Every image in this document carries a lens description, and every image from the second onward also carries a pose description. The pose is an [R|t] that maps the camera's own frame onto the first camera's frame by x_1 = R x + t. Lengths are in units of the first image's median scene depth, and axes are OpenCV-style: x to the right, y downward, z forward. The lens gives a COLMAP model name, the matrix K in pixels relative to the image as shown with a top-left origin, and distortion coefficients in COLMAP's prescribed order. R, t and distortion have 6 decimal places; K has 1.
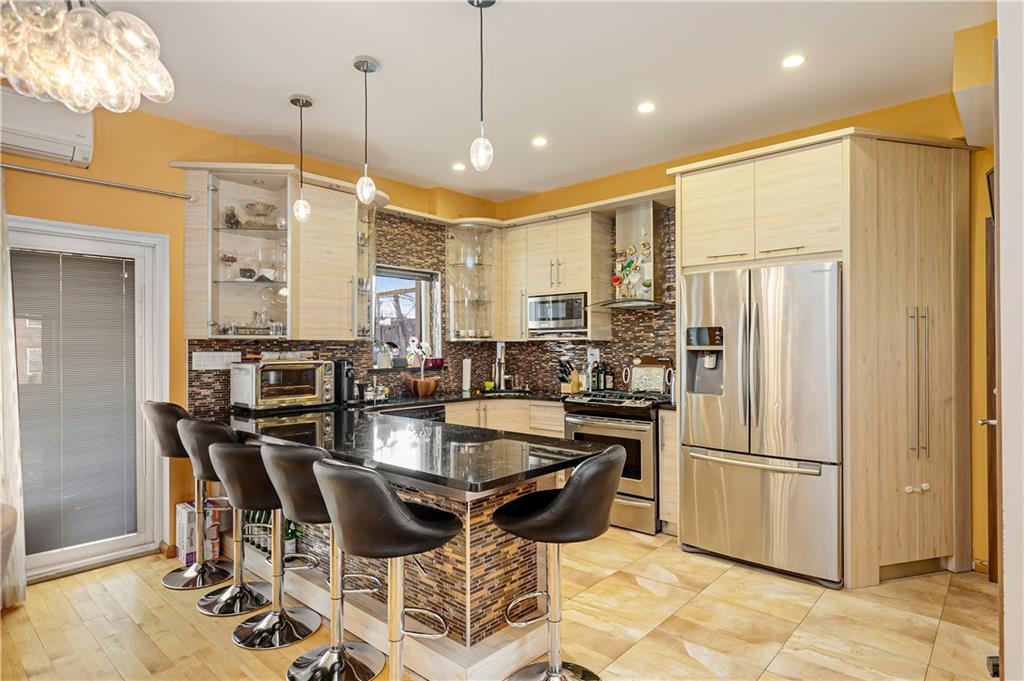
lens RADIAL K [[558.9, 0, 518.1], [0, 558.9, 346.4], [0, 0, 1]] dist [0.004452, -0.000043]
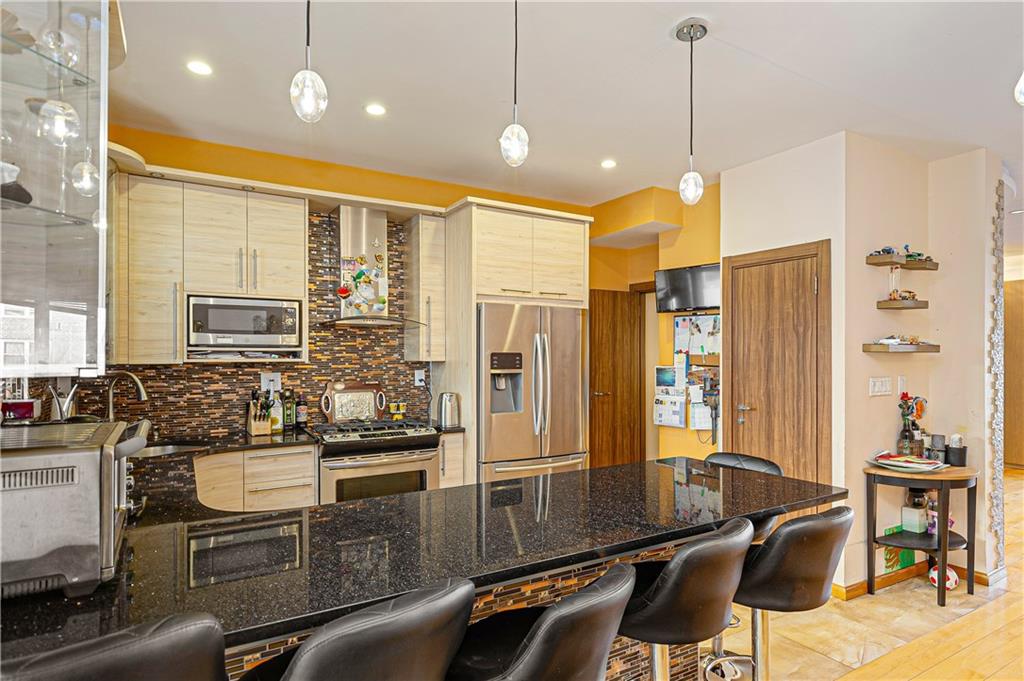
lens RADIAL K [[560.2, 0, 514.1], [0, 560.2, 356.4], [0, 0, 1]] dist [0.003144, -0.000141]
pose [[0.289321, 0.000786, 0.957232, -0.676343], [-0.000764, 1.000000, -0.000590, -0.024408], [-0.957232, -0.000560, 0.289322, 0.616450]]
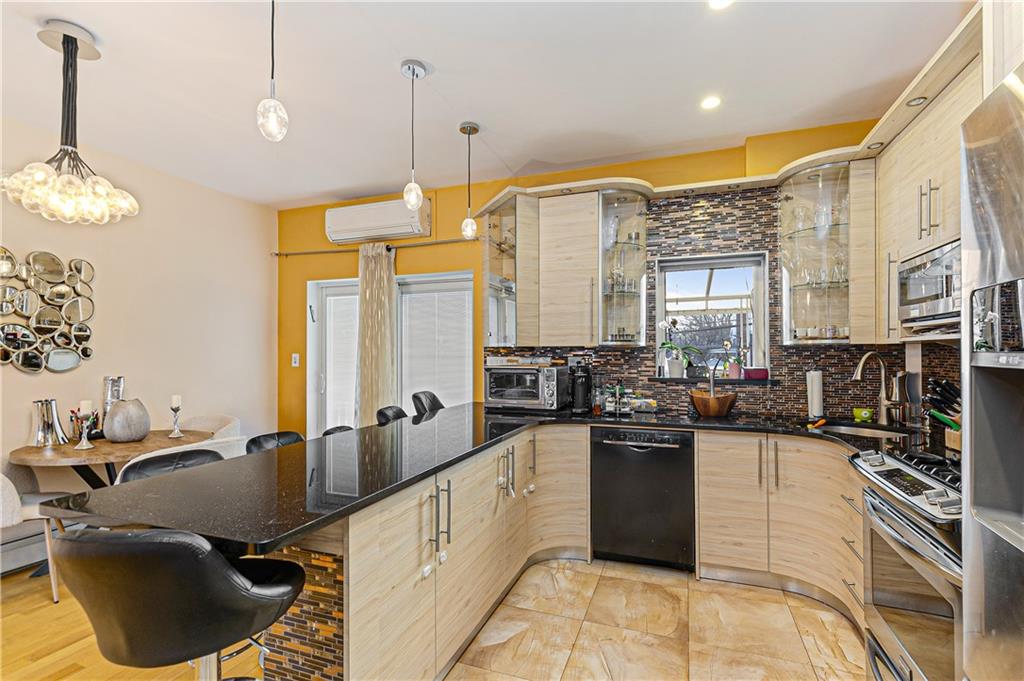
lens RADIAL K [[467.6, 0, 516.8], [0, 467.6, 345.4], [0, 0, 1]] dist [0.005546, -0.000122]
pose [[0.369367, -0.010294, -0.929227, 0.423932], [0.002620, 0.999946, -0.010036, -0.005278], [0.929280, 0.001273, 0.369374, 0.641753]]
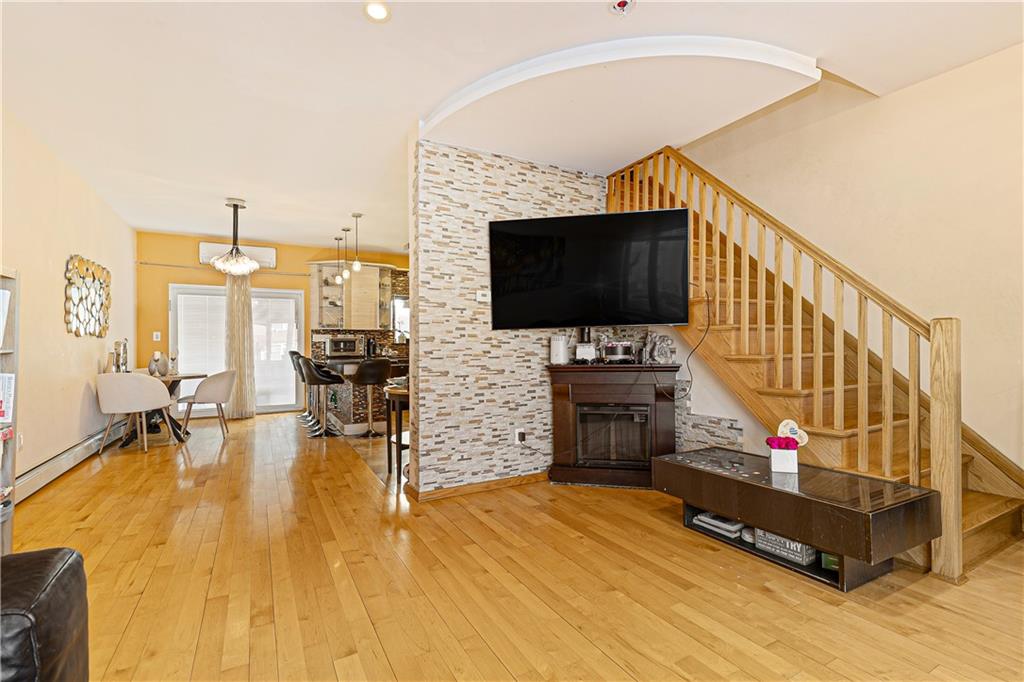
lens RADIAL K [[467.6, 0, 516.8], [0, 467.6, 345.9], [0, 0, 1]] dist [0.005546, -0.000122]
pose [[0.943580, -0.002687, -0.331133, 0.979178], [0.004208, 0.999984, 0.003875, 0.055352], [0.331117, -0.005050, 0.943576, -0.695440]]
